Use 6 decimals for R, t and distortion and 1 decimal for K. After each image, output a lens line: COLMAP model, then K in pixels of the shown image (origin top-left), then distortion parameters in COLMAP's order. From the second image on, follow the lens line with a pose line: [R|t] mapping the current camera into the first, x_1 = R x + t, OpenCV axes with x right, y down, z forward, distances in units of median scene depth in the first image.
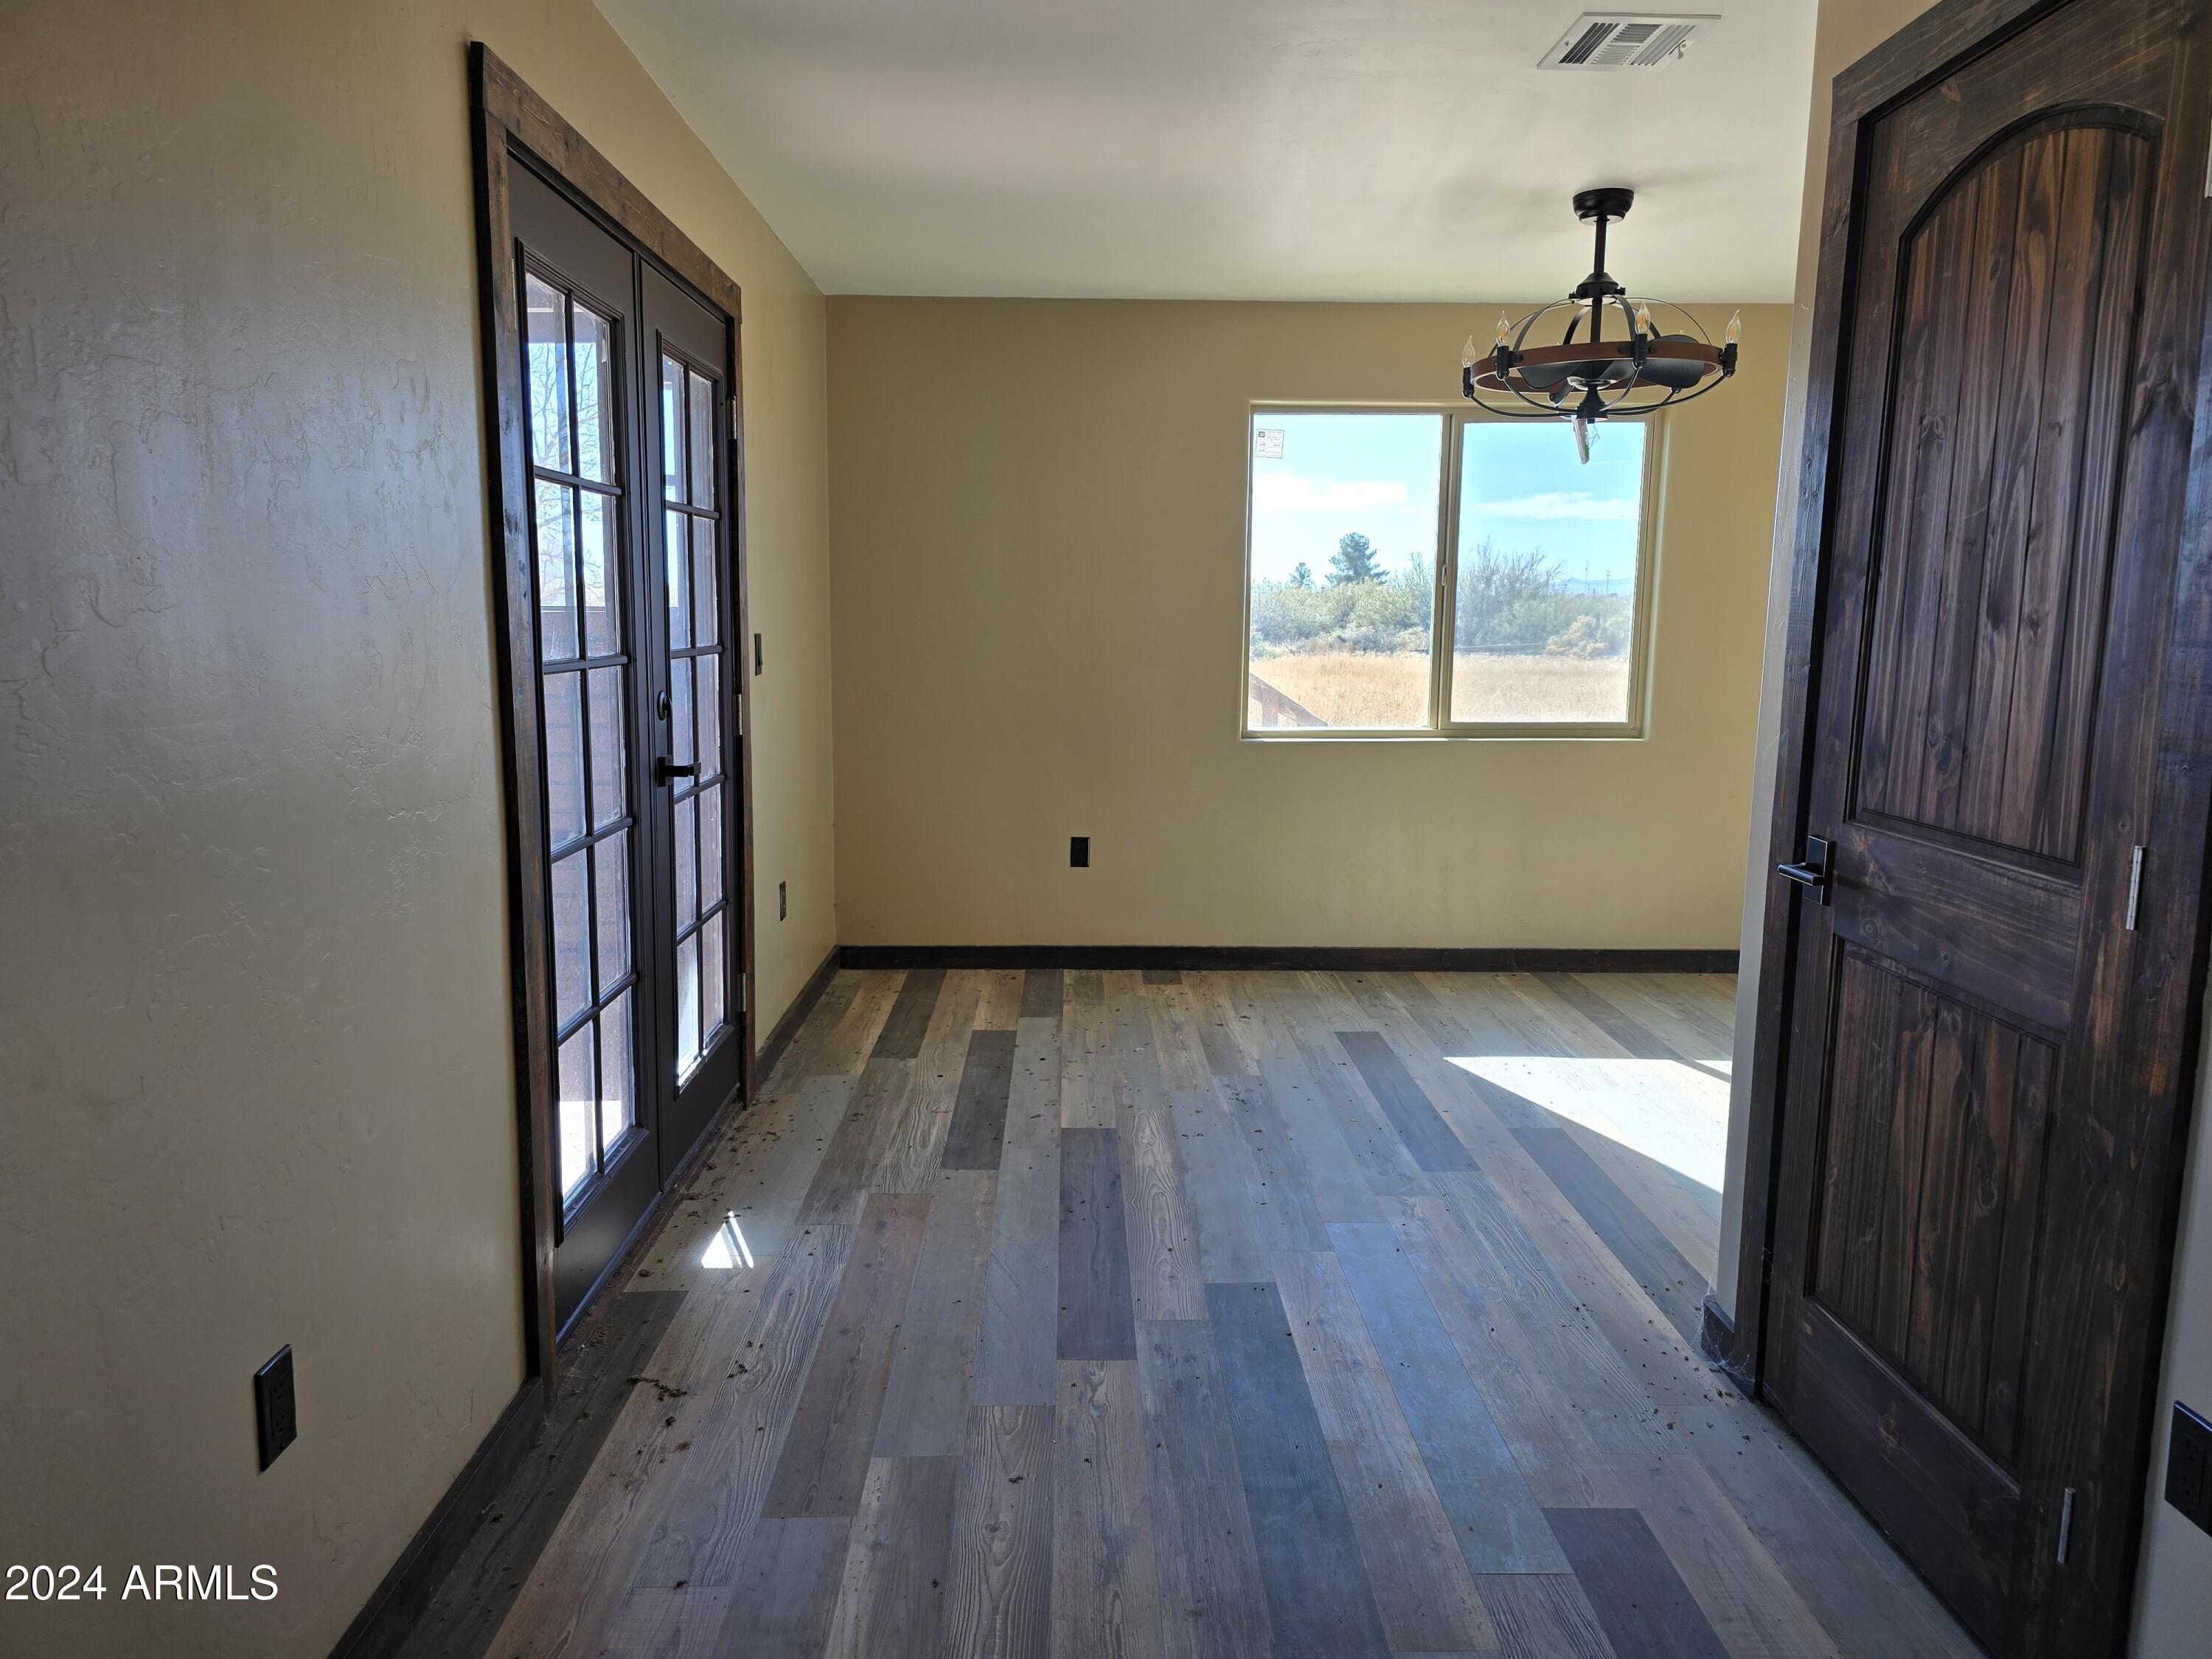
lens RADIAL K [[1488.8, 0, 1106.9], [0, 1488.8, 821.4], [0, 0, 1]] dist [0.051474, -0.040143]
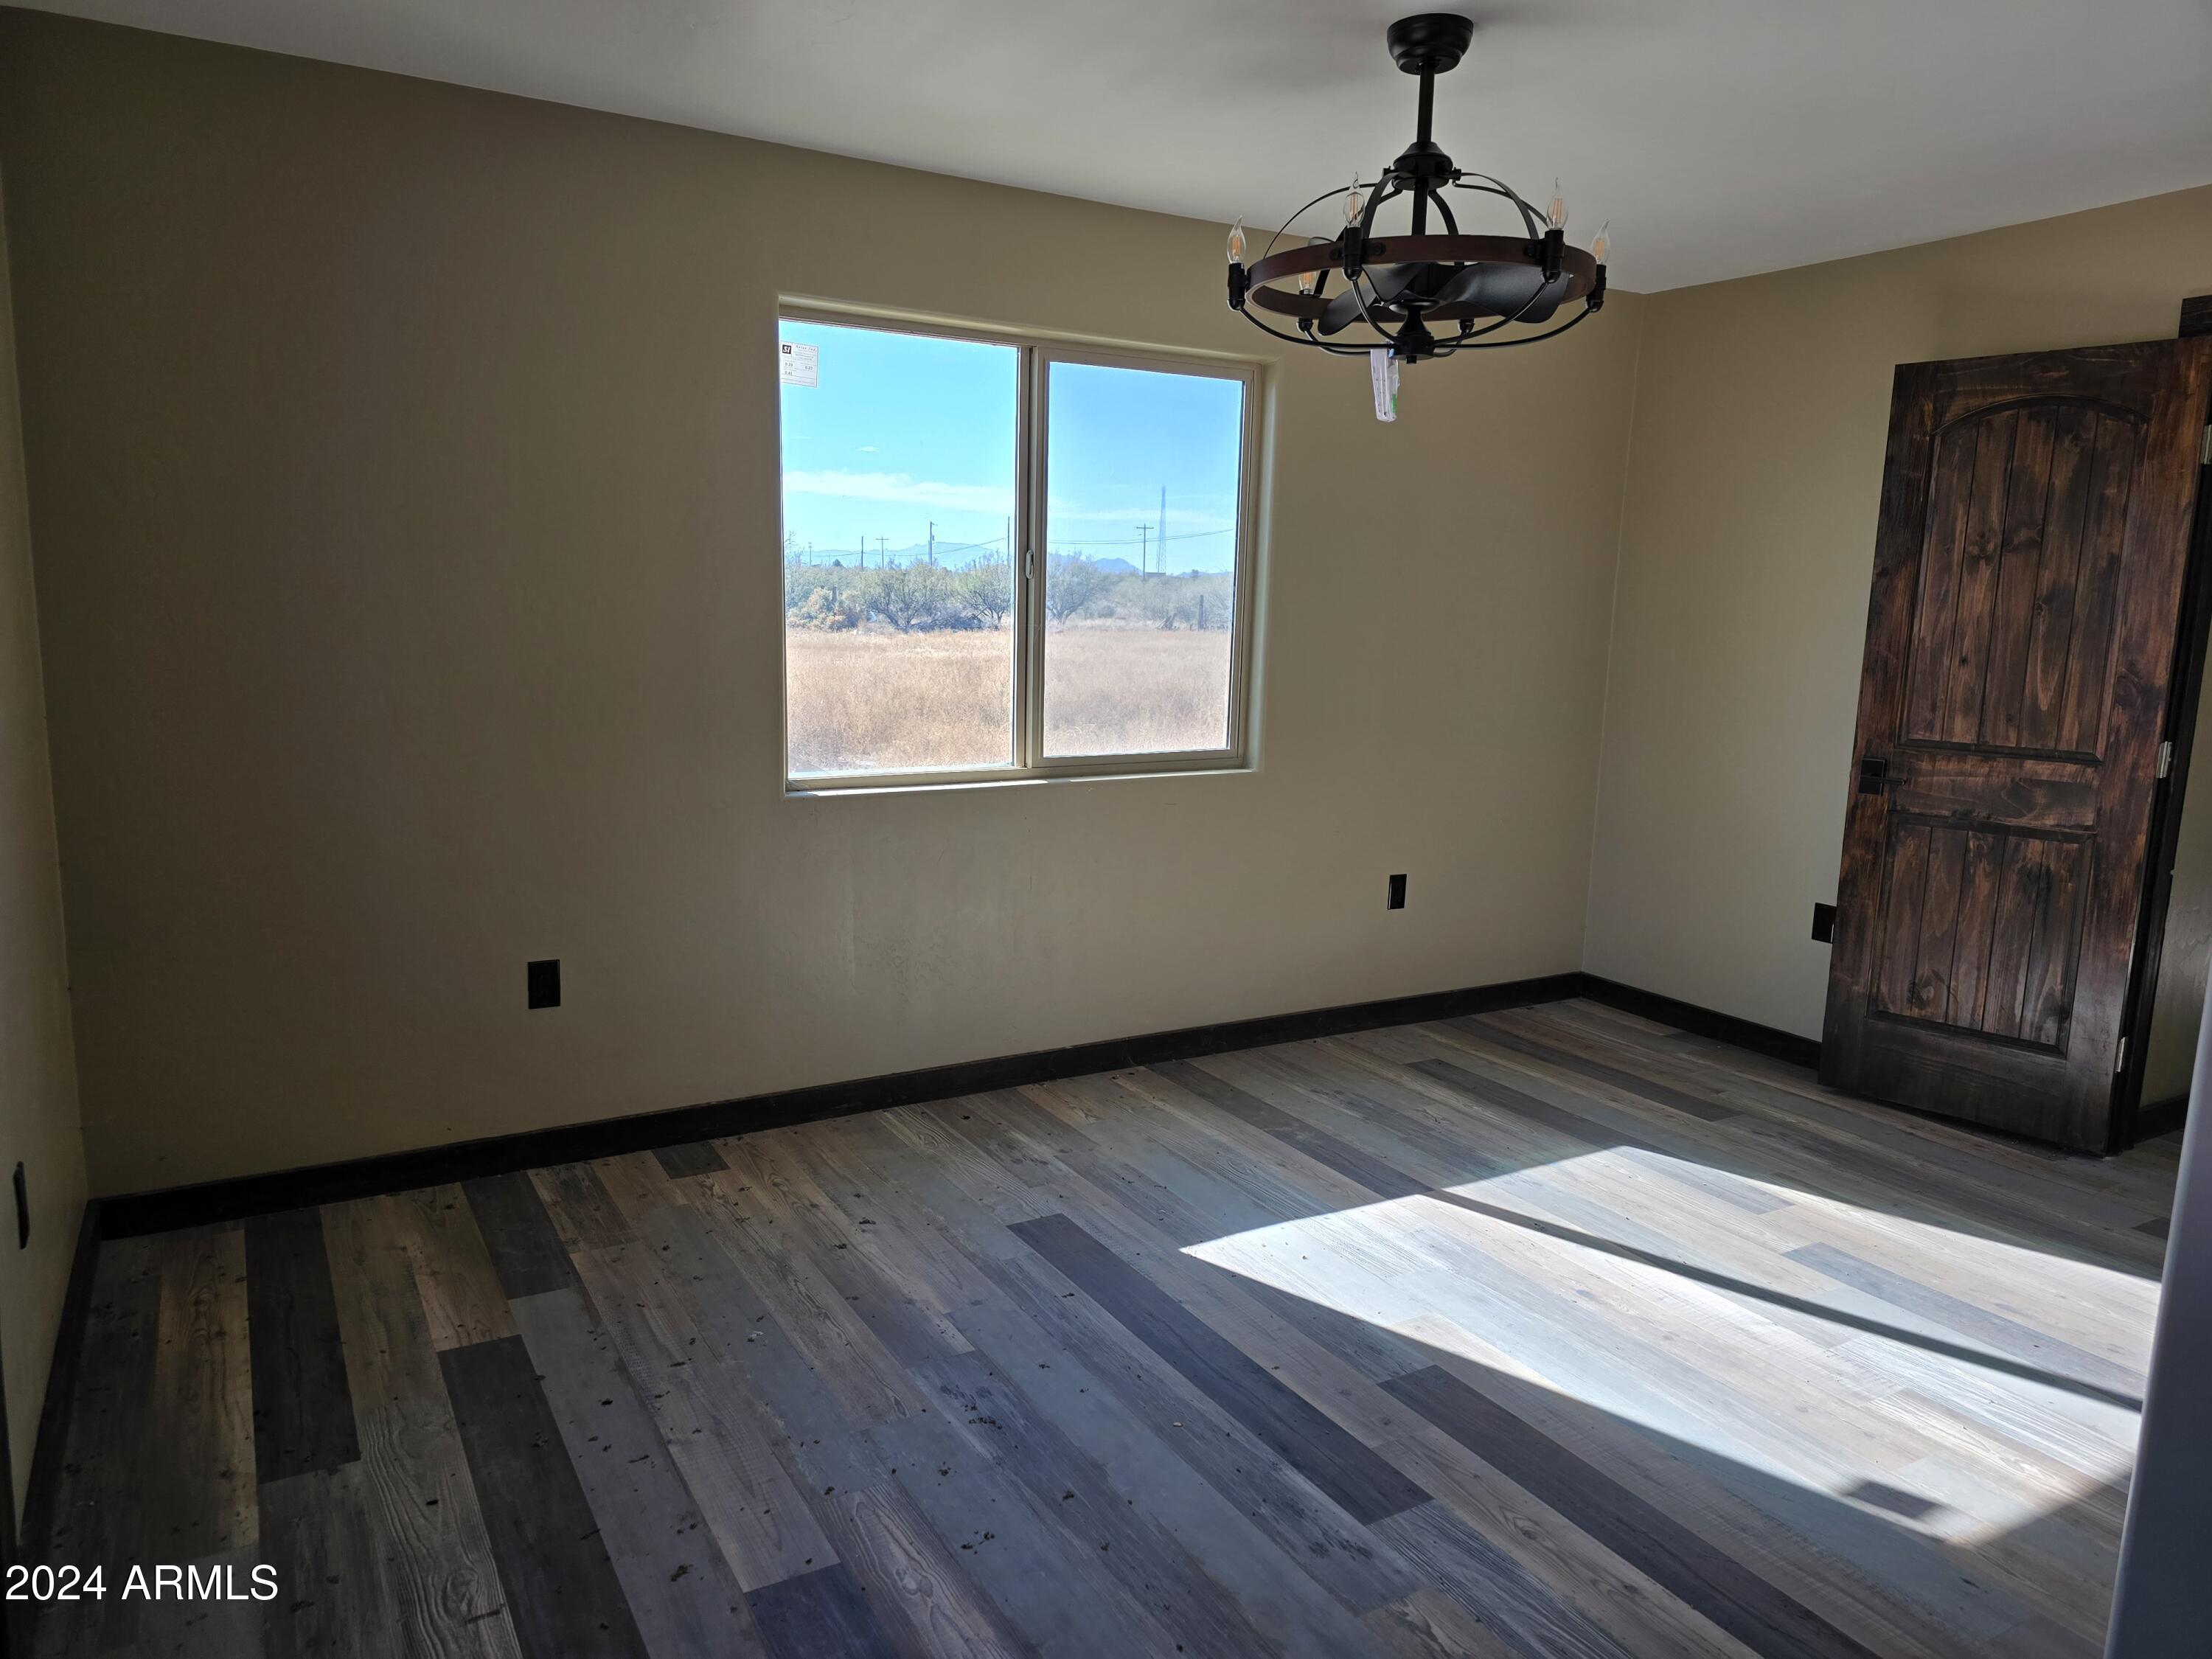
lens RADIAL K [[1488.8, 0, 1107.2], [0, 1488.8, 840.6], [0, 0, 1]] dist [0.051474, -0.040143]
pose [[0.876468, -0.066181, 0.476890, -0.125289], [0.050721, 0.997688, 0.045236, -0.066780], [-0.478781, -0.015460, 0.877798, 0.370542]]
